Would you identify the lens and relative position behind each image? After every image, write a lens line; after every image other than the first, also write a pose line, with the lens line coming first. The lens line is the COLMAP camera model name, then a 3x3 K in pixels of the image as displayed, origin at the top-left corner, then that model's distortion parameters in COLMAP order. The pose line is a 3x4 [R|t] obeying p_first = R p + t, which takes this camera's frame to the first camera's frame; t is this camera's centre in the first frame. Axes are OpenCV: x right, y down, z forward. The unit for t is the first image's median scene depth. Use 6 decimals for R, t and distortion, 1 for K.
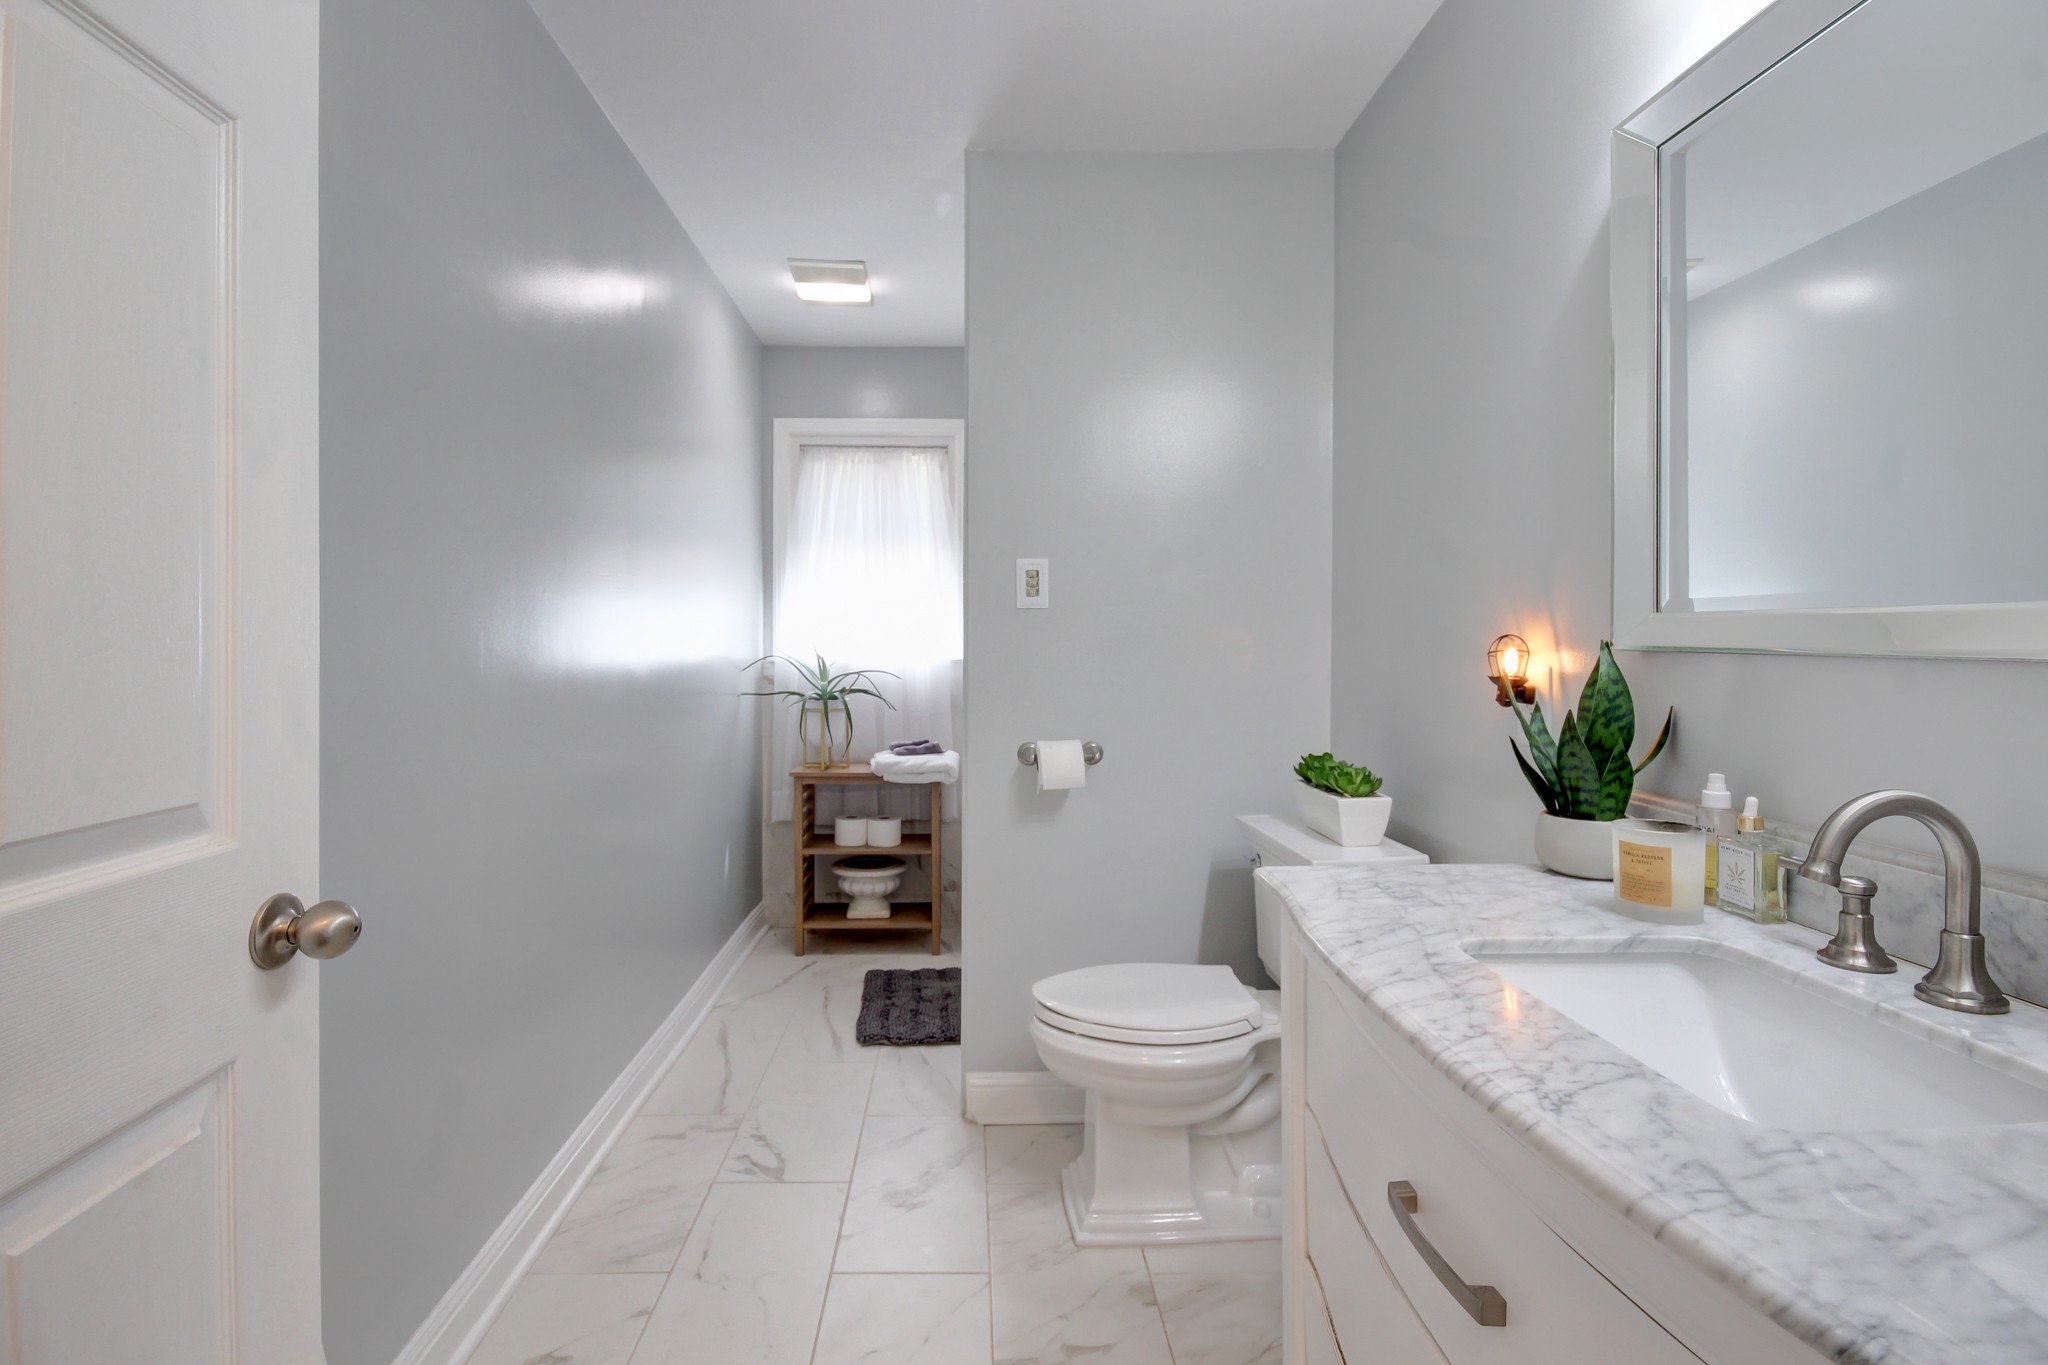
lens RADIAL K [[974.8, 0, 998.8], [0, 974.8, 634.9], [0, 0, 1]] dist [-0.000945, -0.000648]
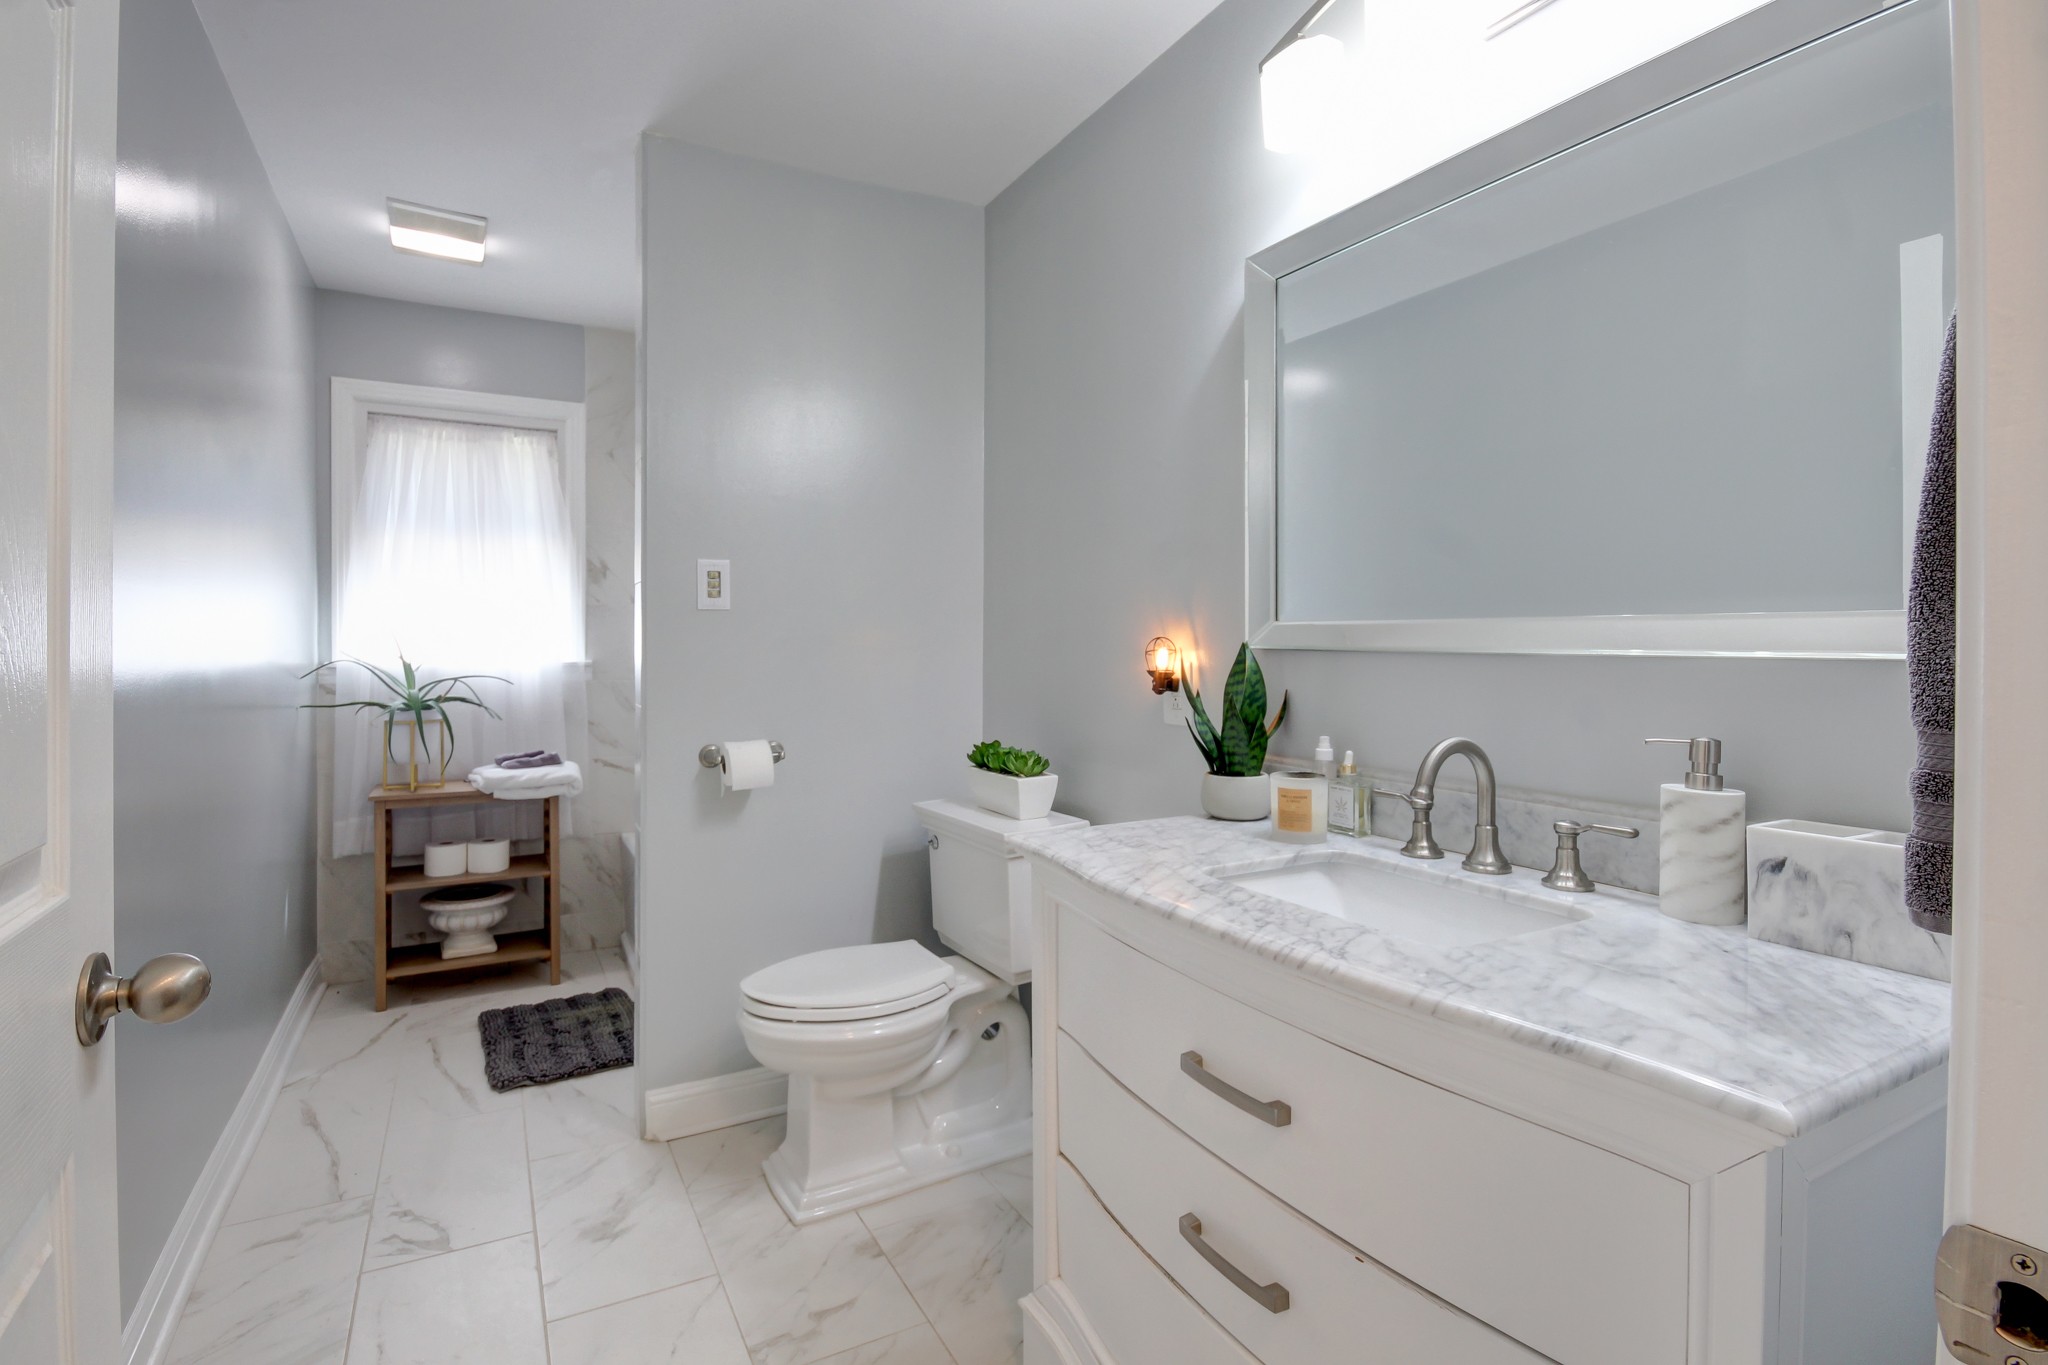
lens RADIAL K [[975.9, 0, 1016.7], [0, 975.9, 634.3], [0, 0, 1]] dist [0.001686, 0.000469]
pose [[0.888436, 0.004748, 0.458975, -0.167289], [-0.003333, 0.999987, -0.003893, 0.000969], [-0.458988, 0.001929, 0.888441, -0.027780]]
